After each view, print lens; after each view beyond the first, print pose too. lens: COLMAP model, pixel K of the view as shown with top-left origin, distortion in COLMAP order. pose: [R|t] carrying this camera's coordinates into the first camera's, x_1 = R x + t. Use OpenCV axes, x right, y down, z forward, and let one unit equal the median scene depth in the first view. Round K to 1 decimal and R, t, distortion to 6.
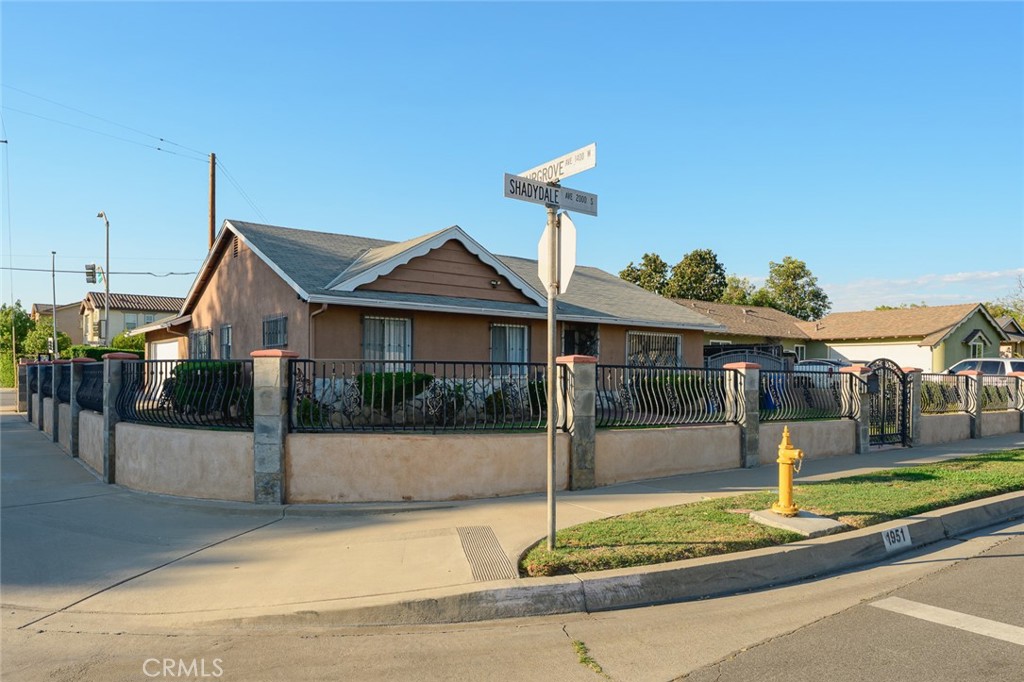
lens RADIAL K [[716.3, 0, 505.3], [0, 716.3, 363.4], [0, 0, 1]] dist [0.005442, -0.001961]
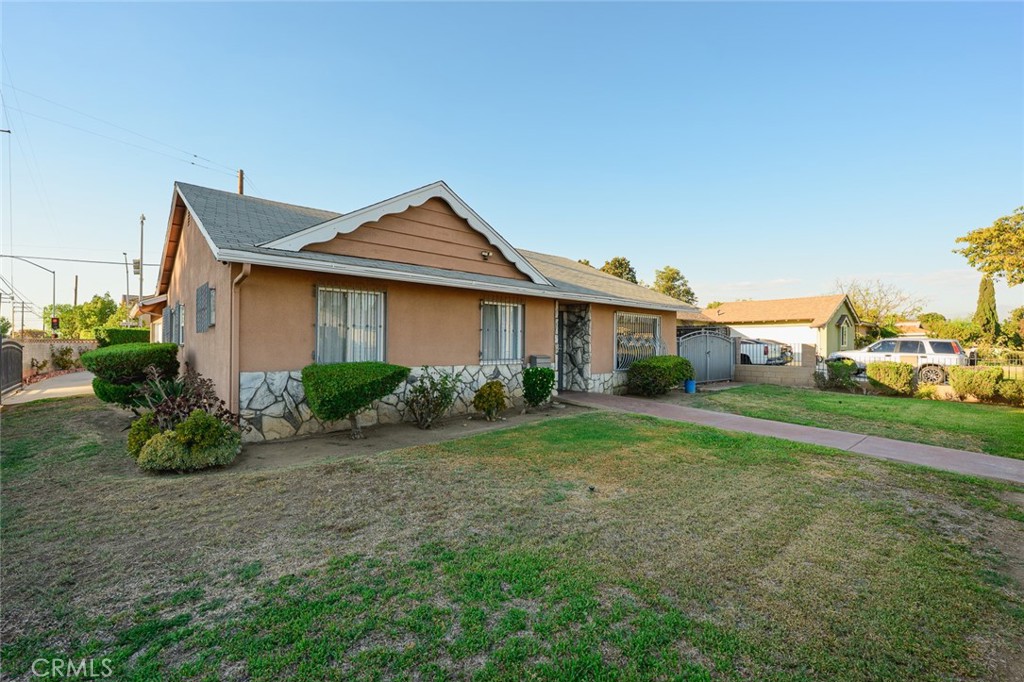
lens RADIAL K [[449.0, 0, 503.5], [0, 449.0, 335.4], [0, 0, 1]] dist [-0.000743, -0.000002]
pose [[0.997322, 0.000579, 0.073132, -0.032562], [-0.000222, 0.999988, -0.004887, -0.011284], [-0.073133, 0.004858, 0.997310, 0.449886]]
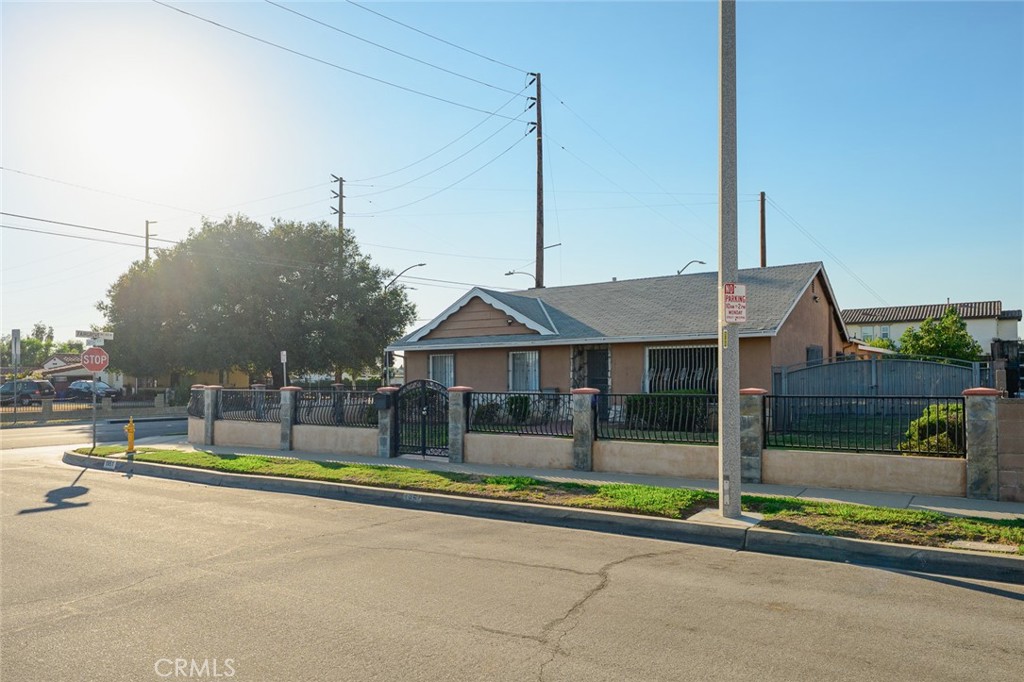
lens RADIAL K [[716.3, 0, 505.3], [0, 716.3, 363.4], [0, 0, 1]] dist [0.005442, -0.001961]
pose [[0.310659, -0.031308, -0.950006, 1.223847], [0.023842, 0.999400, -0.025139, -0.001237], [0.950222, -0.014841, 0.311219, 0.568380]]
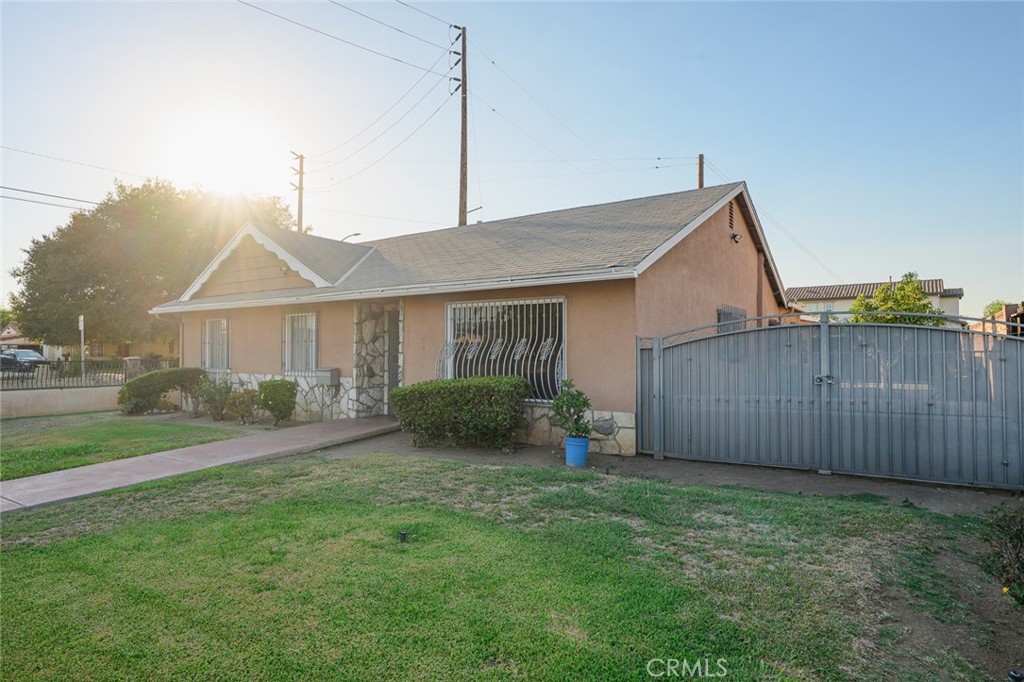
lens RADIAL K [[588.4, 0, 504.2], [0, 588.4, 341.6], [0, 0, 1]] dist [0.003375, 0.001601]
pose [[0.298554, -0.021842, -0.954143, 0.765842], [0.015390, 0.999718, -0.018070, -0.003055], [0.954268, -0.009289, 0.298807, 1.024342]]
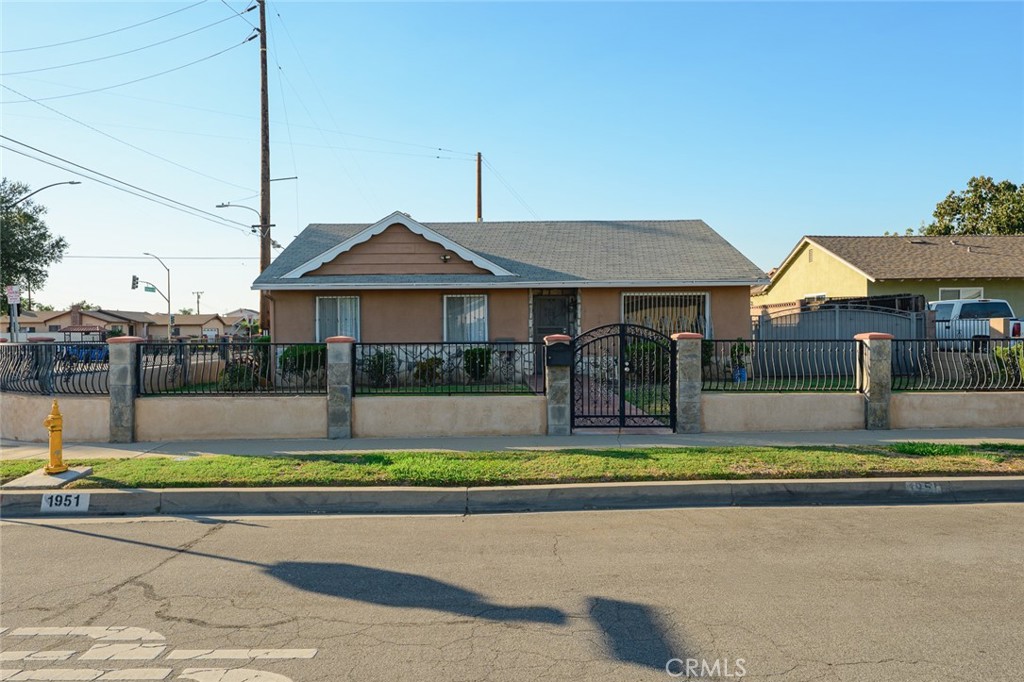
lens RADIAL K [[682.4, 0, 493.8], [0, 682.4, 345.0], [0, 0, 1]] dist [0.007993, 0.001660]
pose [[0.803470, -0.004768, -0.595326, 0.648377], [0.025789, 0.999308, 0.026801, -0.005844], [0.594786, -0.036887, 0.803037, 0.204730]]
